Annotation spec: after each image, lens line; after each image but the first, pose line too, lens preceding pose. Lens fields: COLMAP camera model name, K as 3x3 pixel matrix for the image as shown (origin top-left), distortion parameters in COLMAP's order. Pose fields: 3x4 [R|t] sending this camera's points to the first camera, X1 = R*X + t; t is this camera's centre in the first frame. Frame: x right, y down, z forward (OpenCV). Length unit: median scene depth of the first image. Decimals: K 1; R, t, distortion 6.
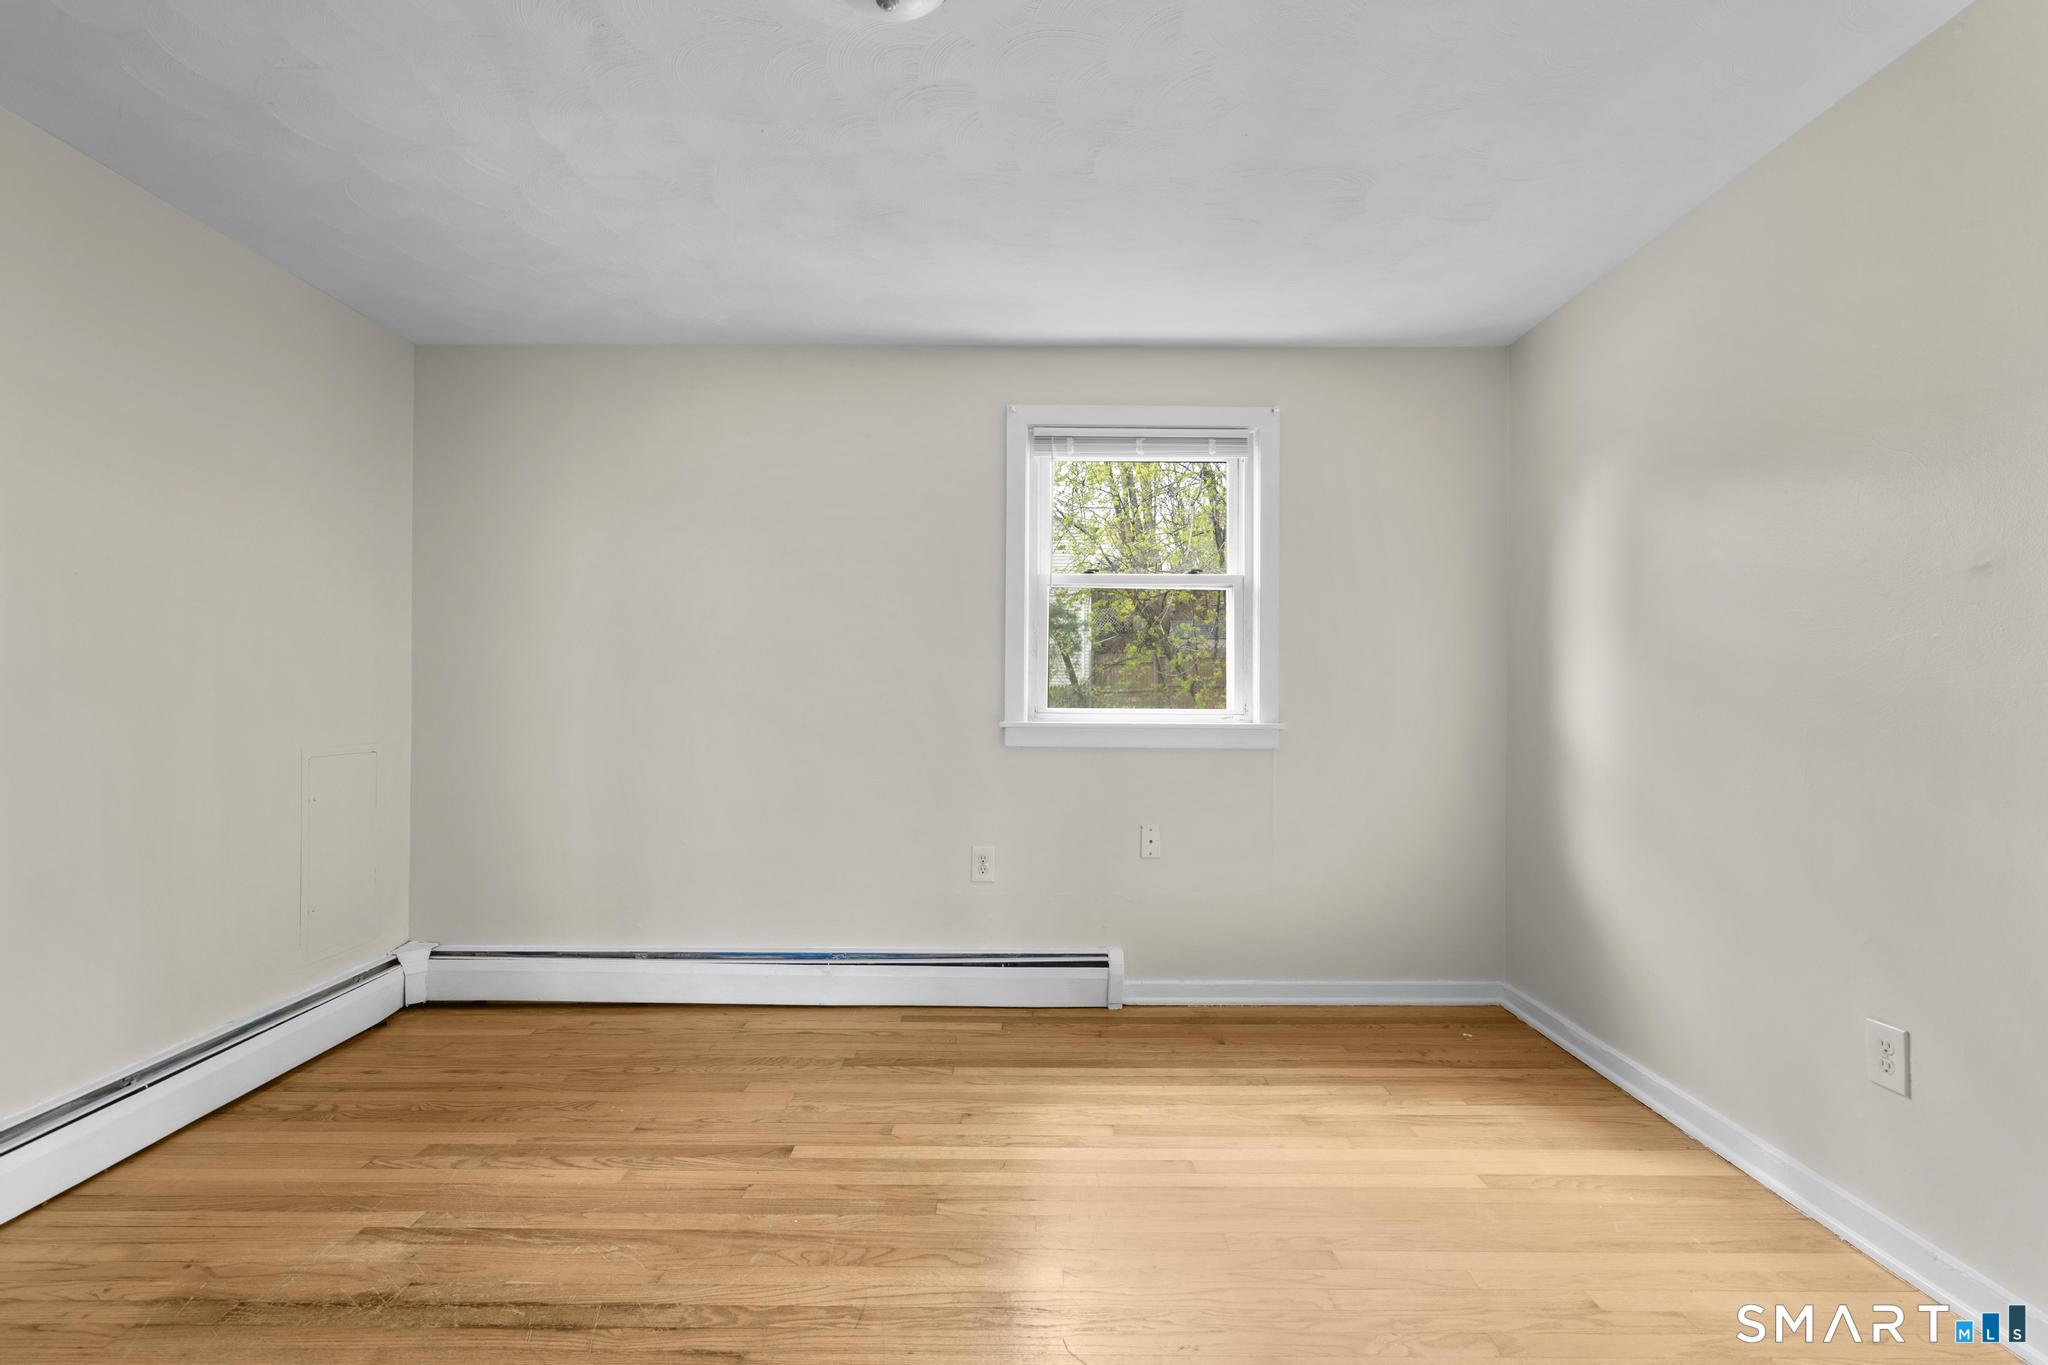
lens RADIAL K [[919.4, 0, 1022.8], [0, 919.4, 686.1], [0, 0, 1]] dist [-0.009052, 0.004080]
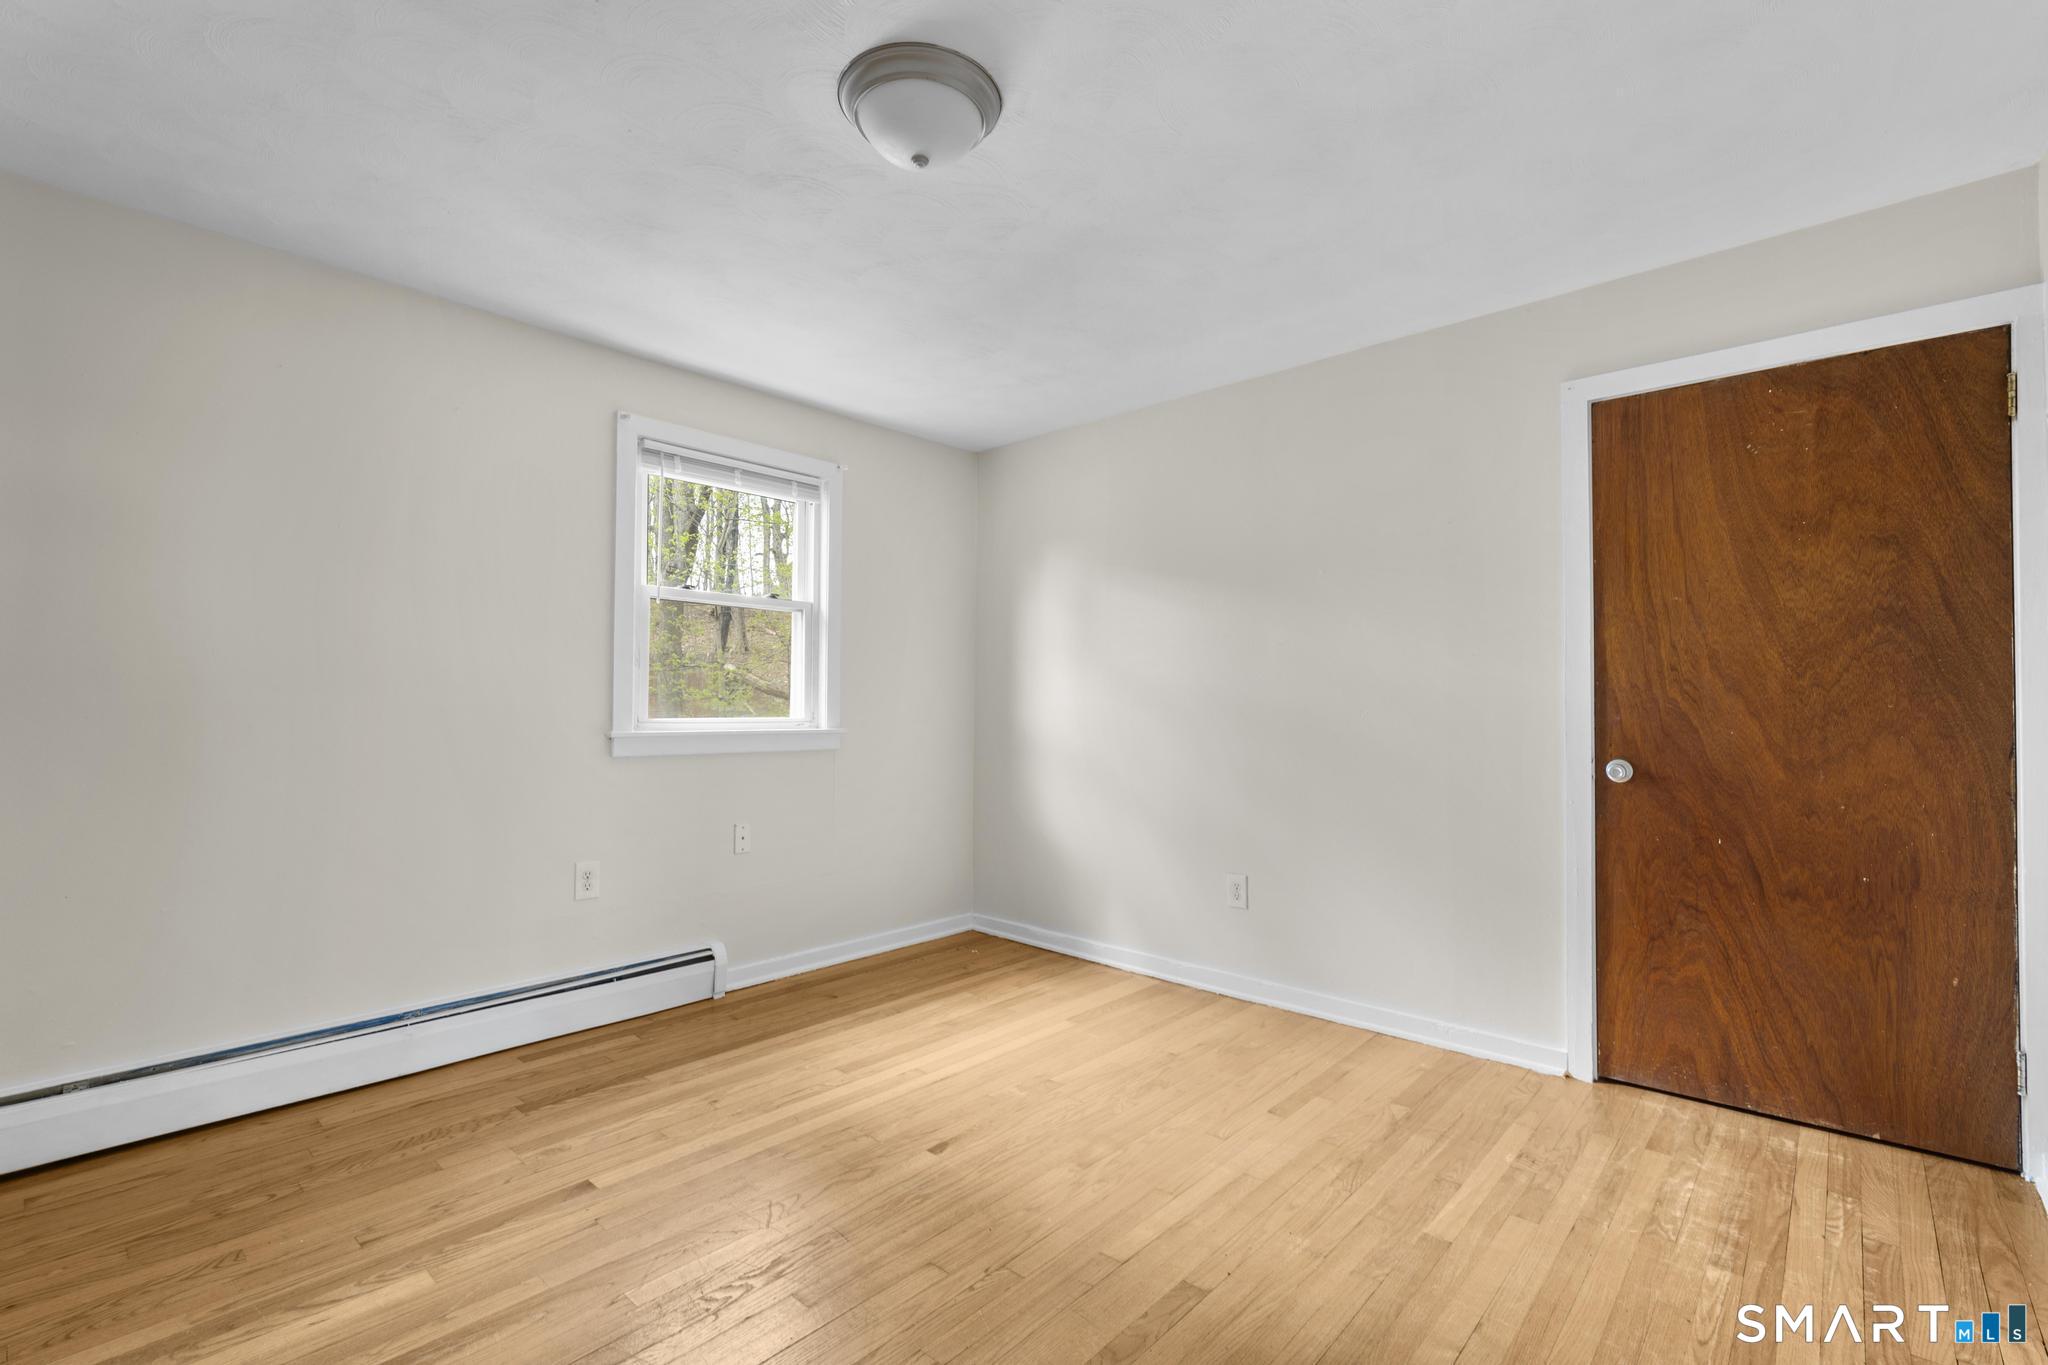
lens RADIAL K [[919.4, 0, 1024.9], [0, 919.4, 682.5], [0, 0, 1]] dist [-0.009052, 0.004080]
pose [[0.668369, 0.016541, 0.743646, -0.519222], [-0.007812, 0.999854, -0.015220, -0.002944], [-0.743789, 0.004363, 0.668401, 0.019861]]
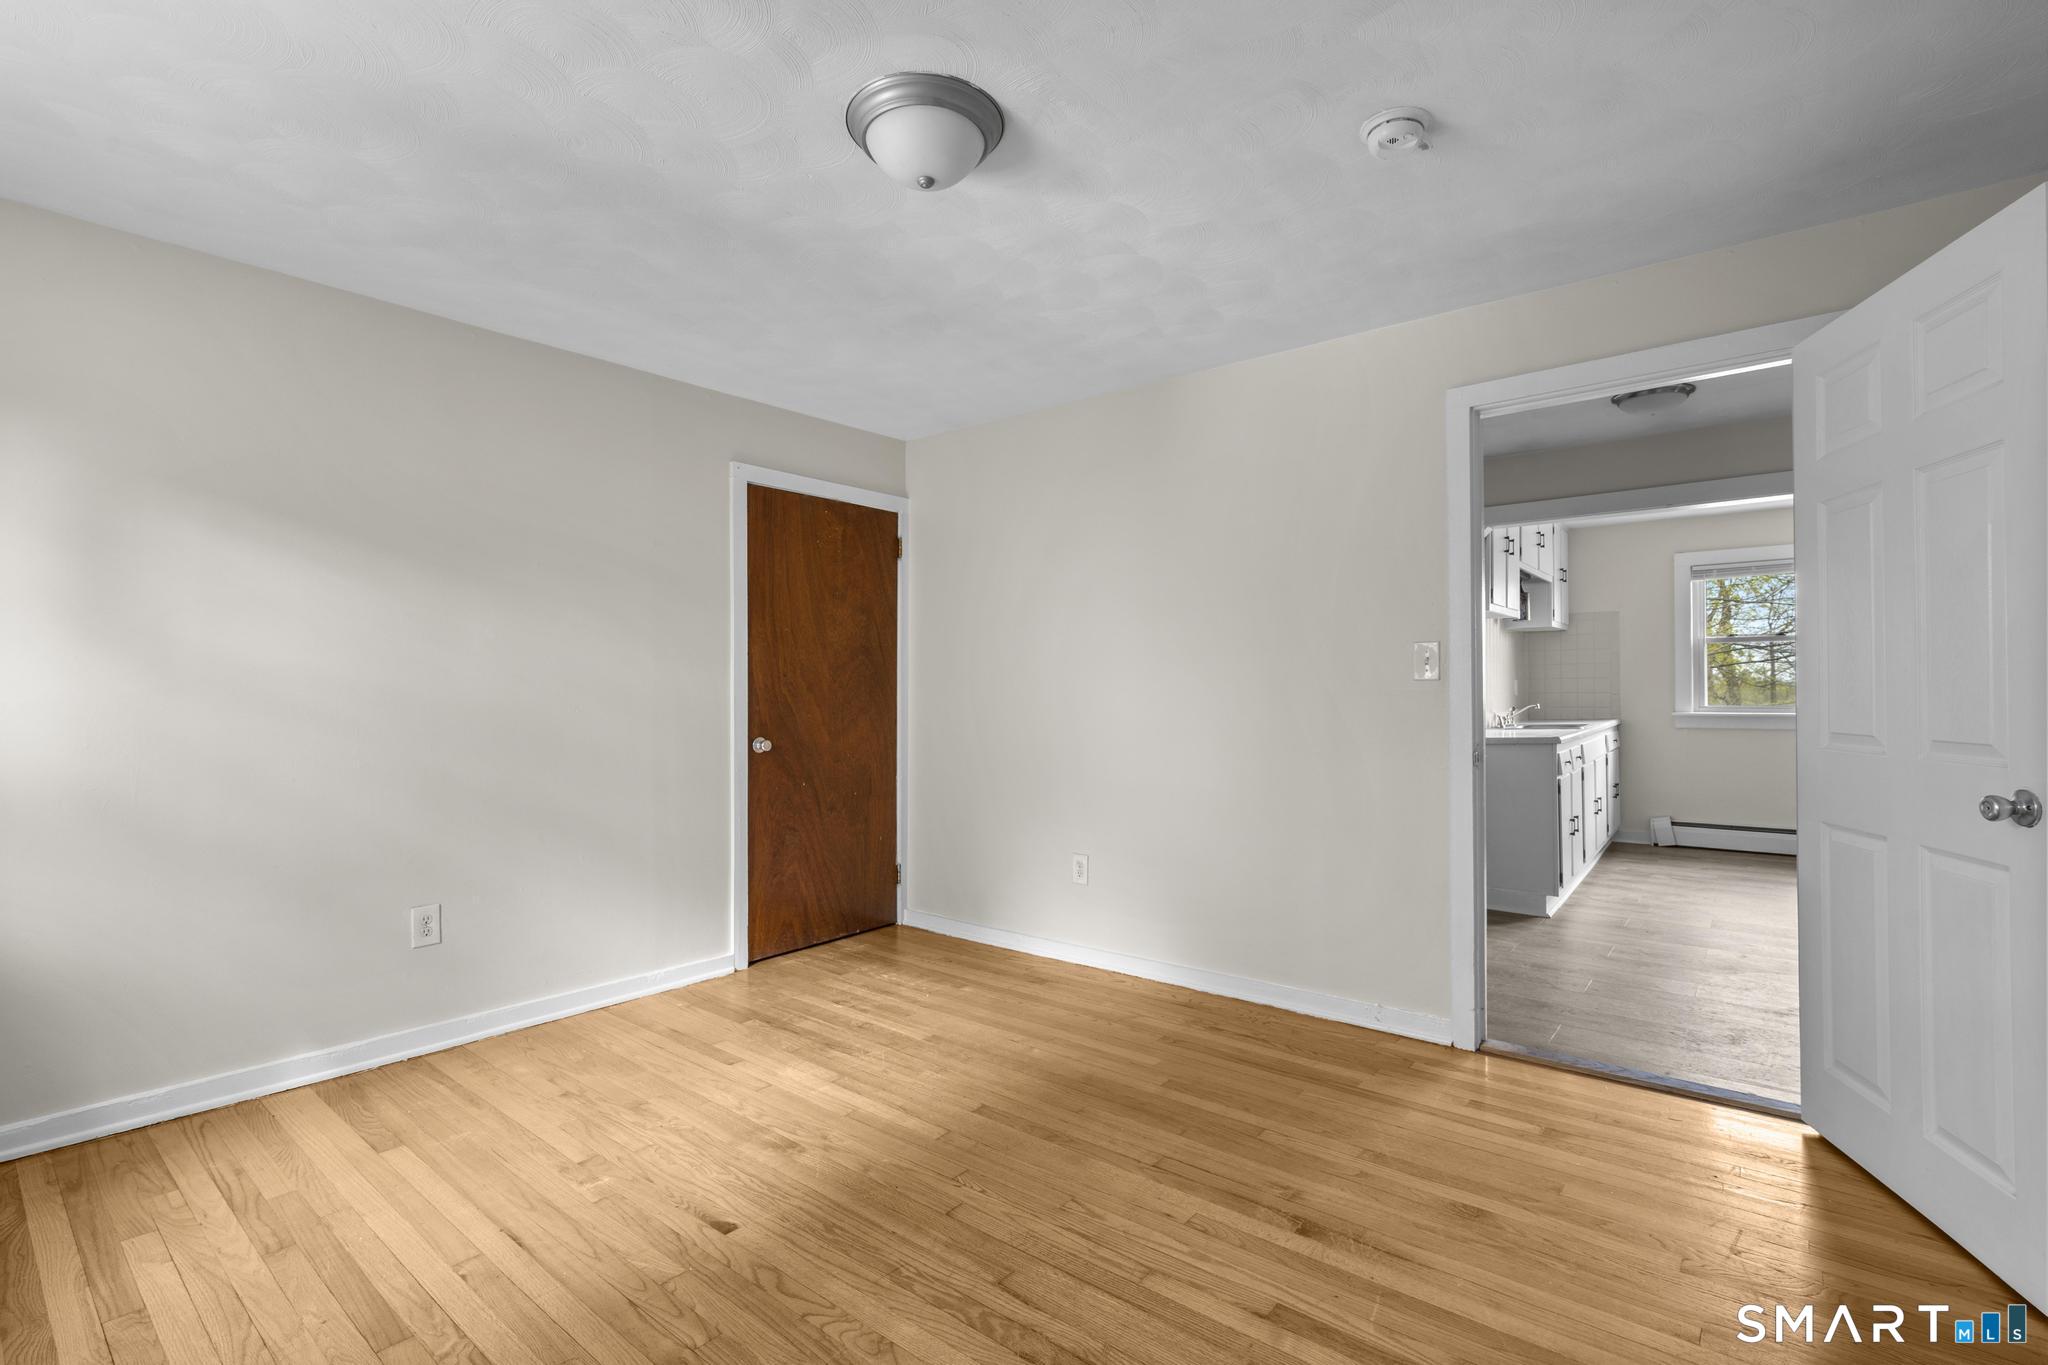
lens RADIAL K [[919.4, 0, 1025.9], [0, 919.4, 680.4], [0, 0, 1]] dist [-0.009052, 0.004080]
pose [[-0.774018, 0.008181, 0.633111, -0.577253], [-0.005518, 0.999791, -0.019665, -0.002094], [-0.633140, -0.018715, -0.773811, 1.015798]]
